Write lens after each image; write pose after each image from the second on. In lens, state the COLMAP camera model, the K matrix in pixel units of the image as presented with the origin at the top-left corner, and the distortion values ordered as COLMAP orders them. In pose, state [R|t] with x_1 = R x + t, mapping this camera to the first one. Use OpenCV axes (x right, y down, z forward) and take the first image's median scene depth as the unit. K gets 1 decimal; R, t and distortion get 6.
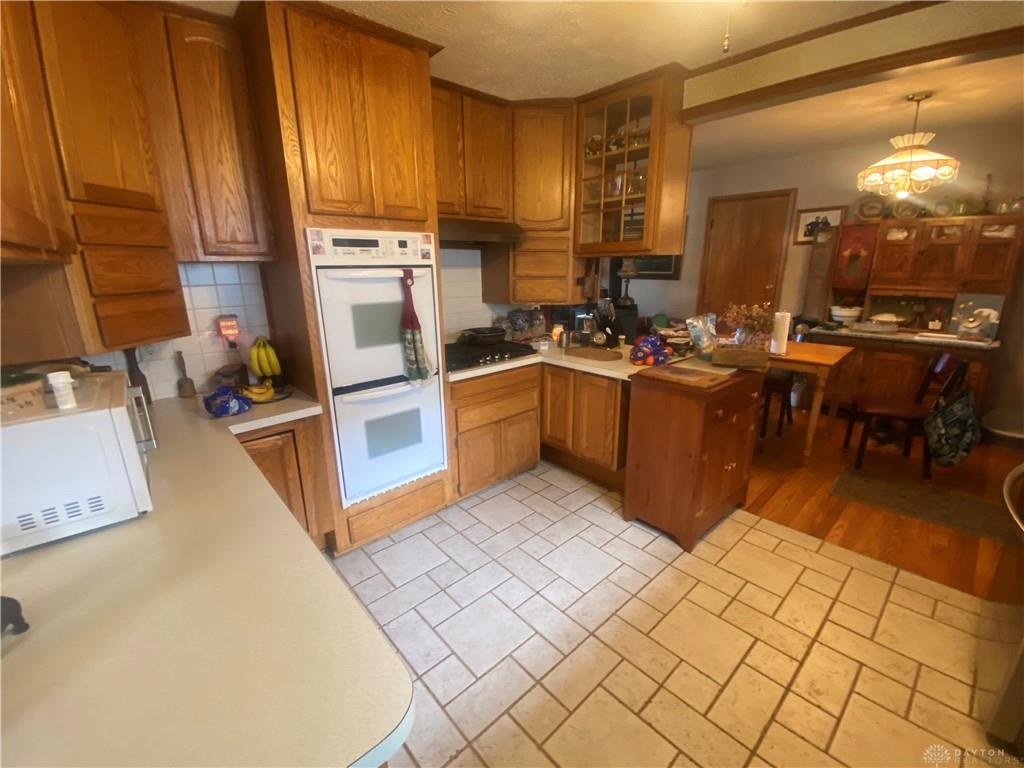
lens RADIAL K [[422.2, 0, 503.2], [0, 422.2, 380.6], [0, 0, 1]] dist [0.001729, -0.006832]
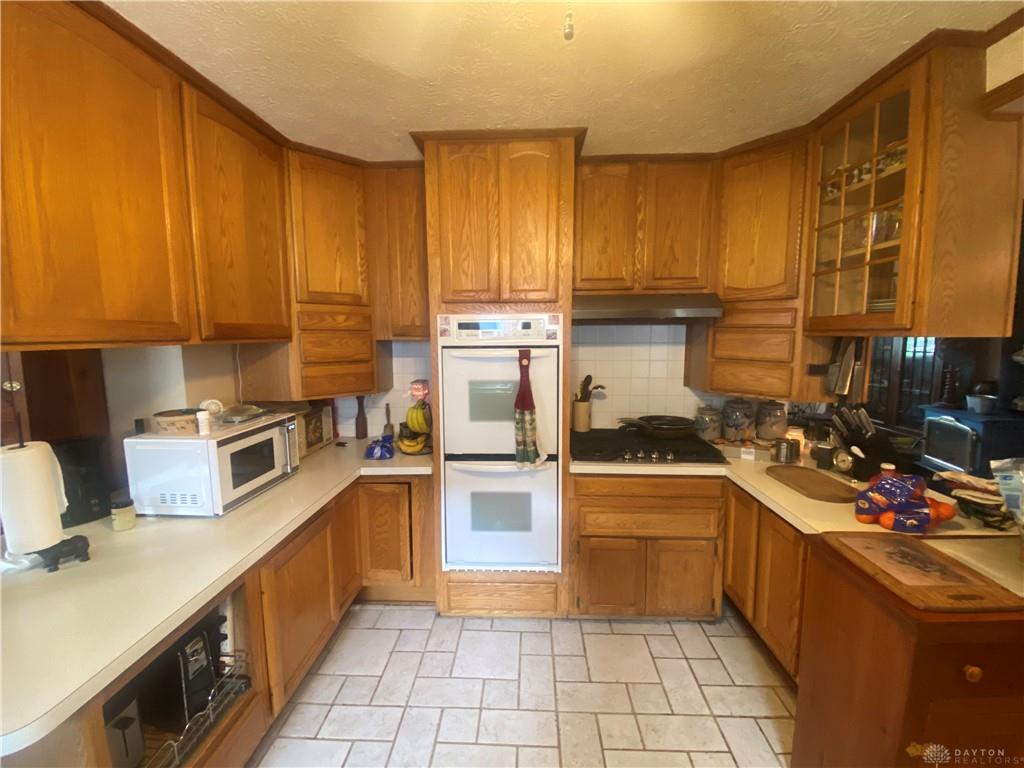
lens RADIAL K [[422.2, 0, 505.6], [0, 422.2, 377.8], [0, 0, 1]] dist [0.001729, -0.006832]
pose [[0.719592, 0.080763, -0.689685, 0.409119], [-0.186925, 0.979080, -0.080380, -0.106395], [0.668765, 0.186760, 0.719634, 0.258973]]
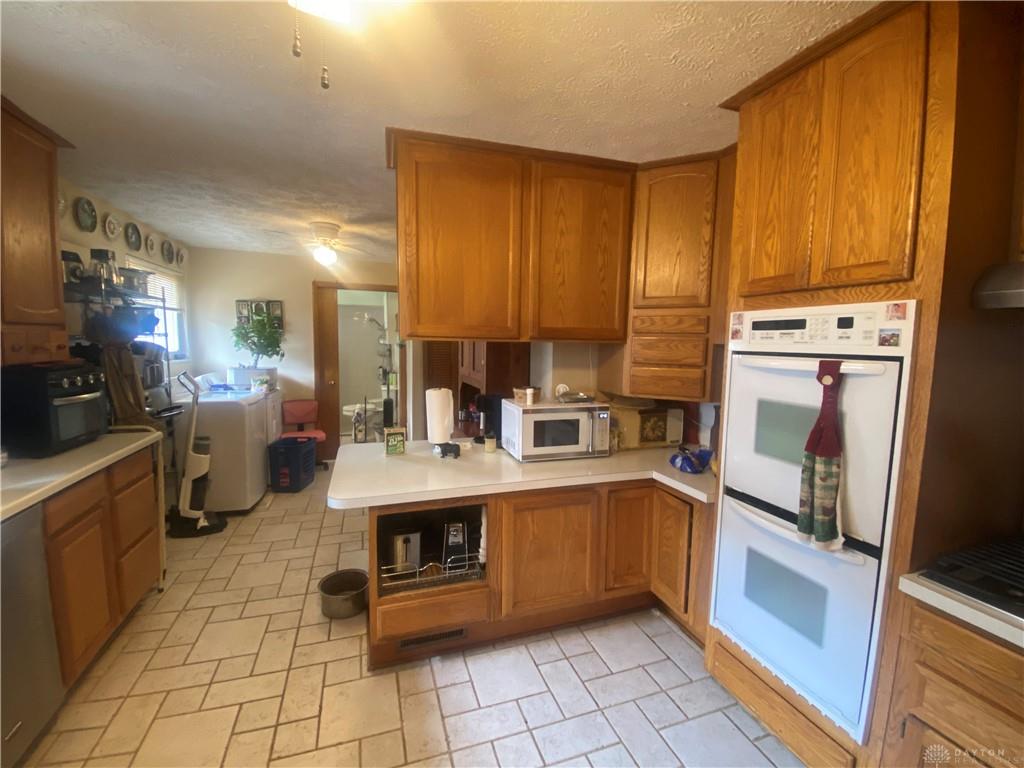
lens RADIAL K [[422.2, 0, 513.9], [0, 422.2, 378.9], [0, 0, 1]] dist [0.001729, -0.006832]
pose [[-0.377534, 0.090609, -0.921552, 0.511439], [-0.254841, 0.946605, 0.197473, -0.232053], [0.890238, 0.309402, -0.334284, 0.763063]]
